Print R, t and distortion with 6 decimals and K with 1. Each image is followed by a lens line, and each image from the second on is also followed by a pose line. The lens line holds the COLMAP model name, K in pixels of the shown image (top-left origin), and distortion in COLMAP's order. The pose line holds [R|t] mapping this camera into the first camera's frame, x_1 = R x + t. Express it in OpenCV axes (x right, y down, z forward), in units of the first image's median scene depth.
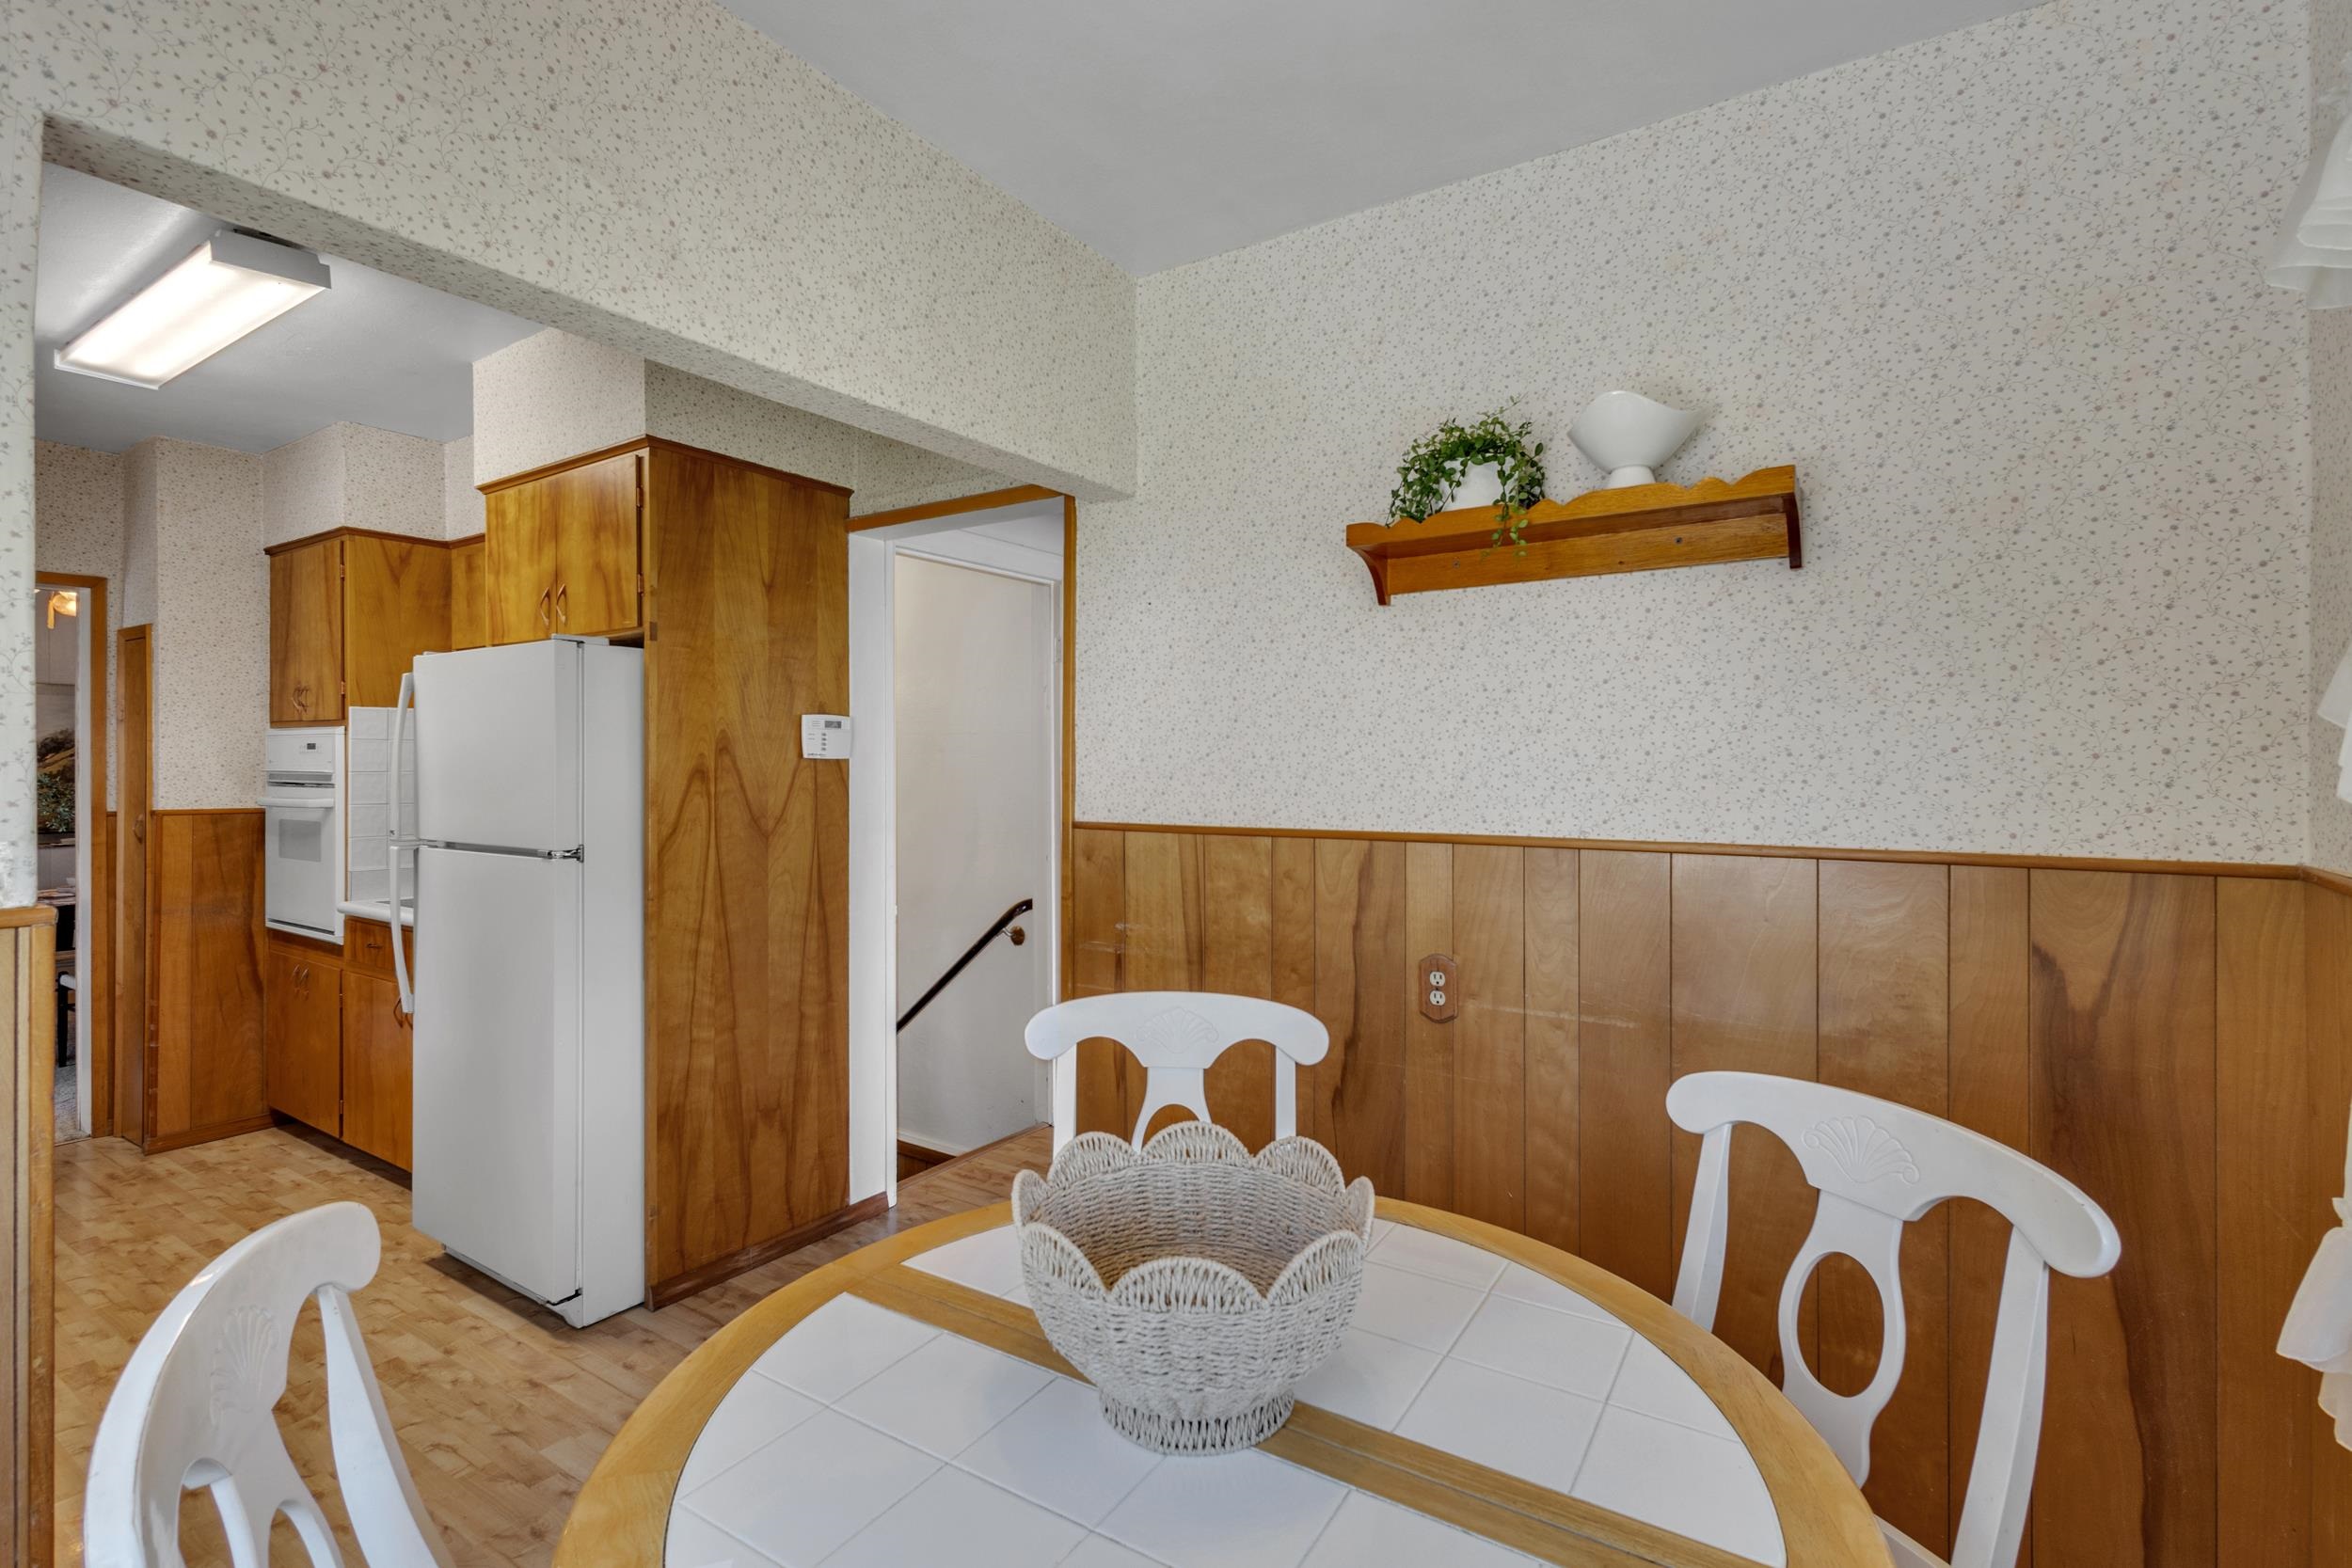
lens RADIAL K [[1090.2, 0, 1183.7], [0, 1090.2, 769.6], [0, 0, 1]] dist [0.003543, -0.000031]
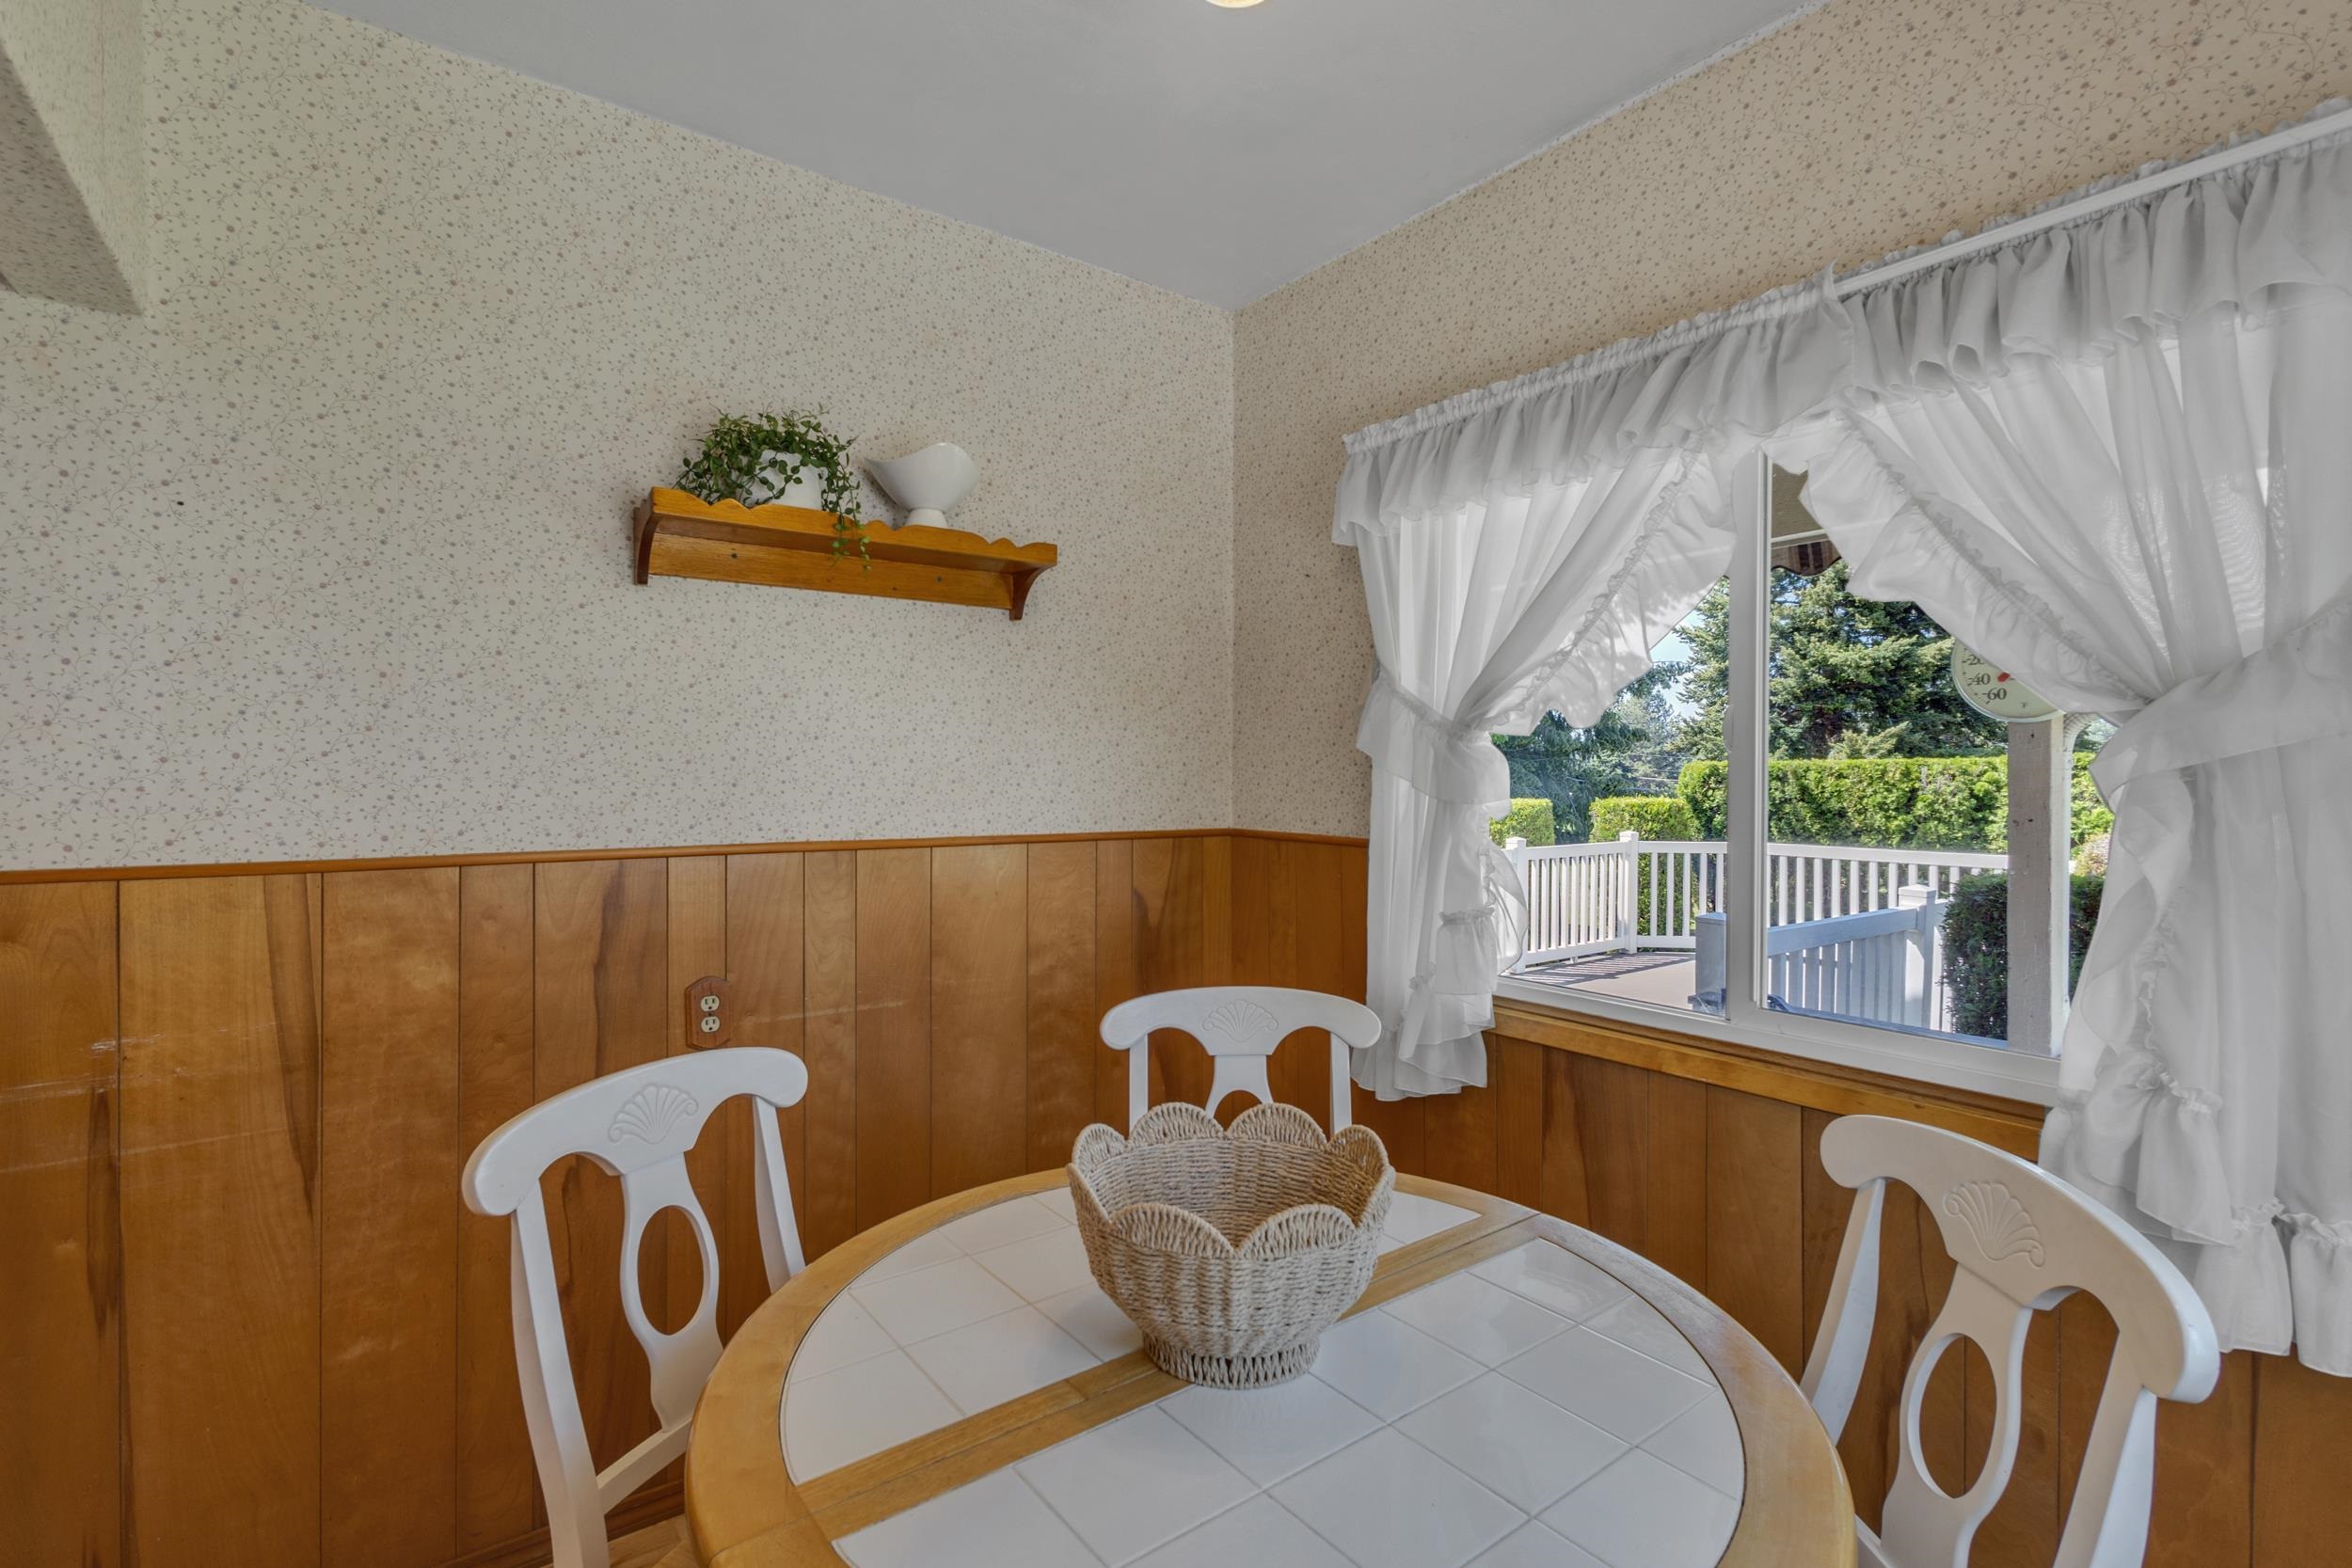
lens RADIAL K [[1069.7, 0, 1176.0], [0, 1069.7, 784.0], [0, 0, 1]] dist [0.010117, 0.000137]
pose [[0.354411, -0.009065, 0.935046, -0.478064], [-0.000233, 0.999952, 0.009783, -0.001836], [-0.935090, -0.003685, 0.354391, 0.319691]]
